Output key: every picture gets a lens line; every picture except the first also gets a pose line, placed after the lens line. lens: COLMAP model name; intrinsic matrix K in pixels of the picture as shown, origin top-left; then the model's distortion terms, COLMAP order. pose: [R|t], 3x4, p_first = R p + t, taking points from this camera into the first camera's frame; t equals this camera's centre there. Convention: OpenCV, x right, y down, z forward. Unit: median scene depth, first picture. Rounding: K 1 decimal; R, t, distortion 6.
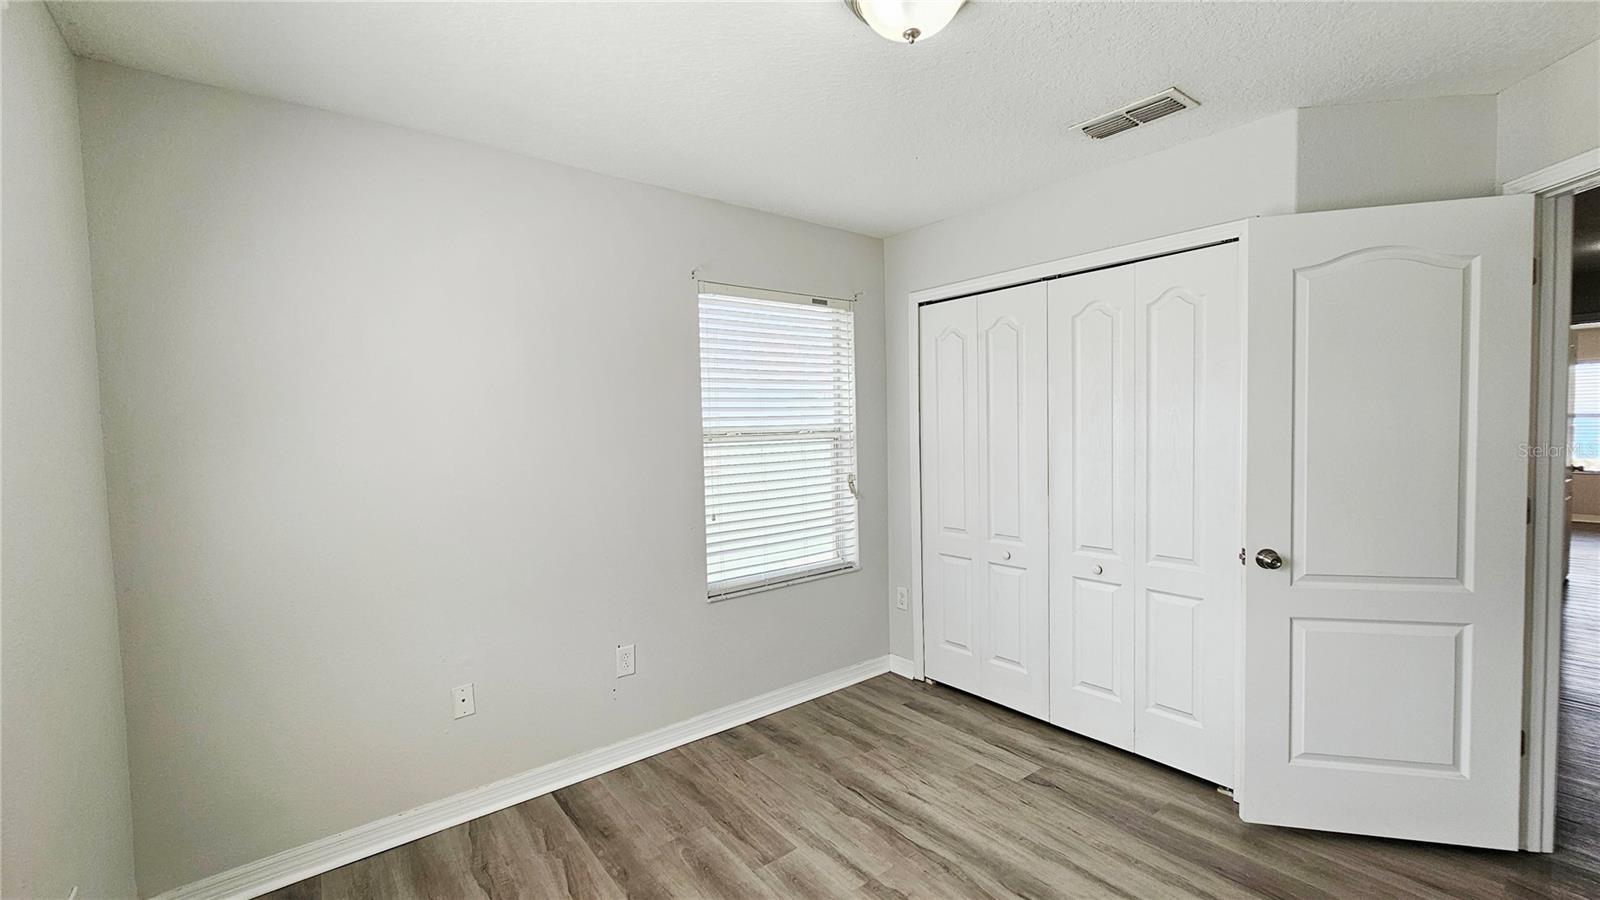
lens RADIAL K [[660.0, 0, 800.0], [0, 660.0, 438.0], [0, 0, 1]] dist [0.003140, 0.000478]
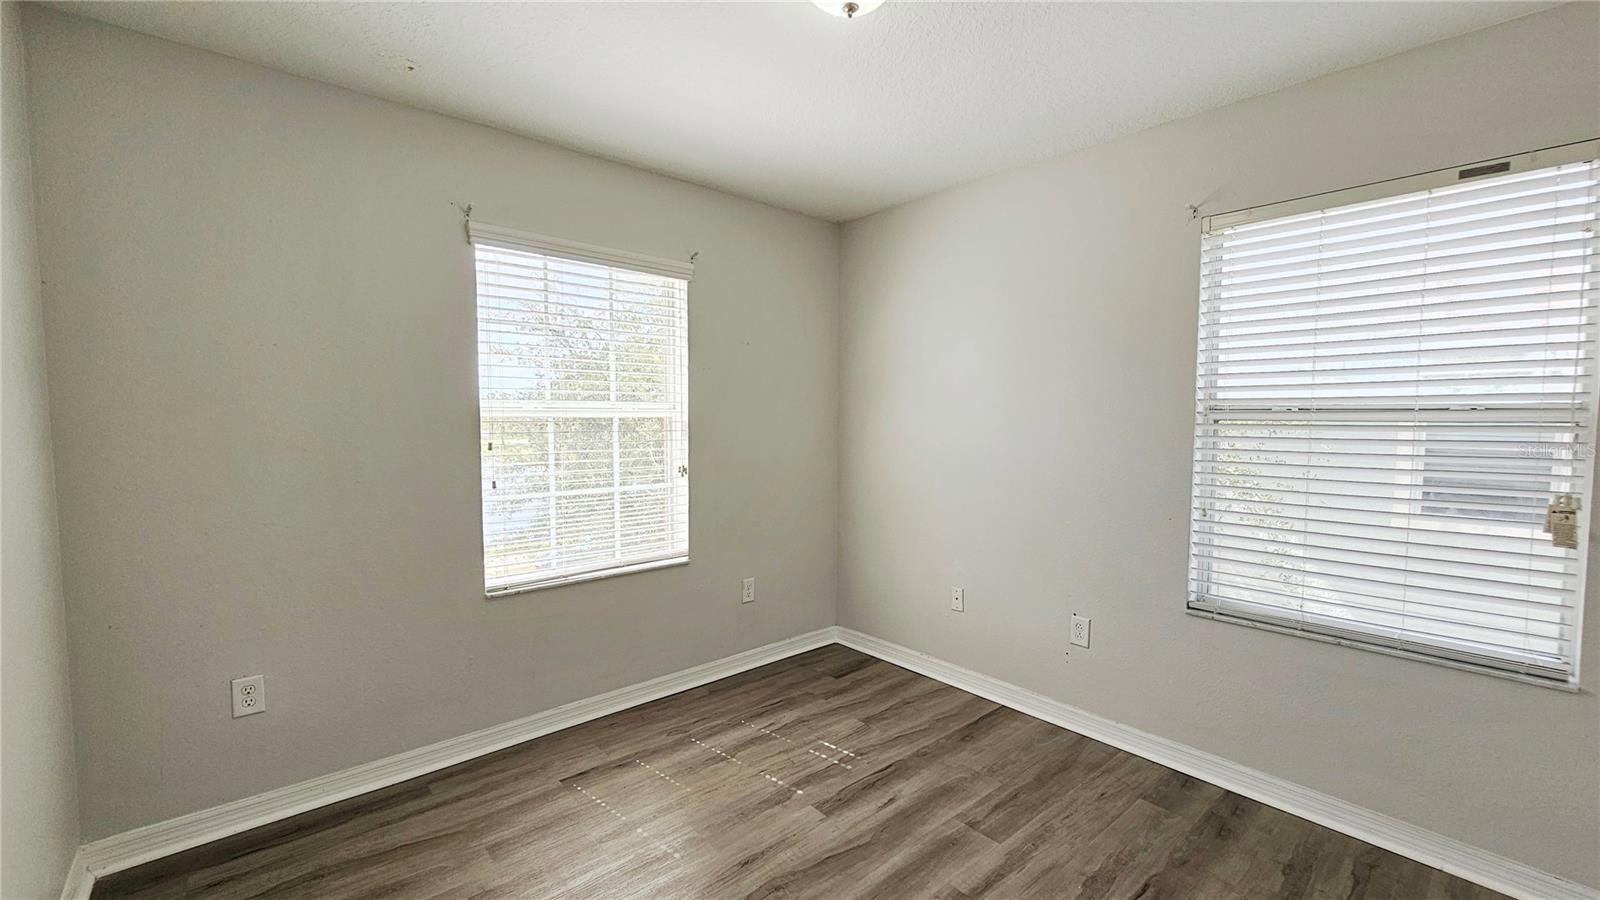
lens RADIAL K [[660.0, 0, 811.4], [0, 660.0, 443.3], [0, 0, 1]] dist [0.003140, 0.000478]
pose [[0.055728, 0.059034, -0.996699, 0.720669], [-0.028179, 0.997946, 0.057532, 0.004602], [0.998048, 0.024880, 0.057277, 0.541515]]
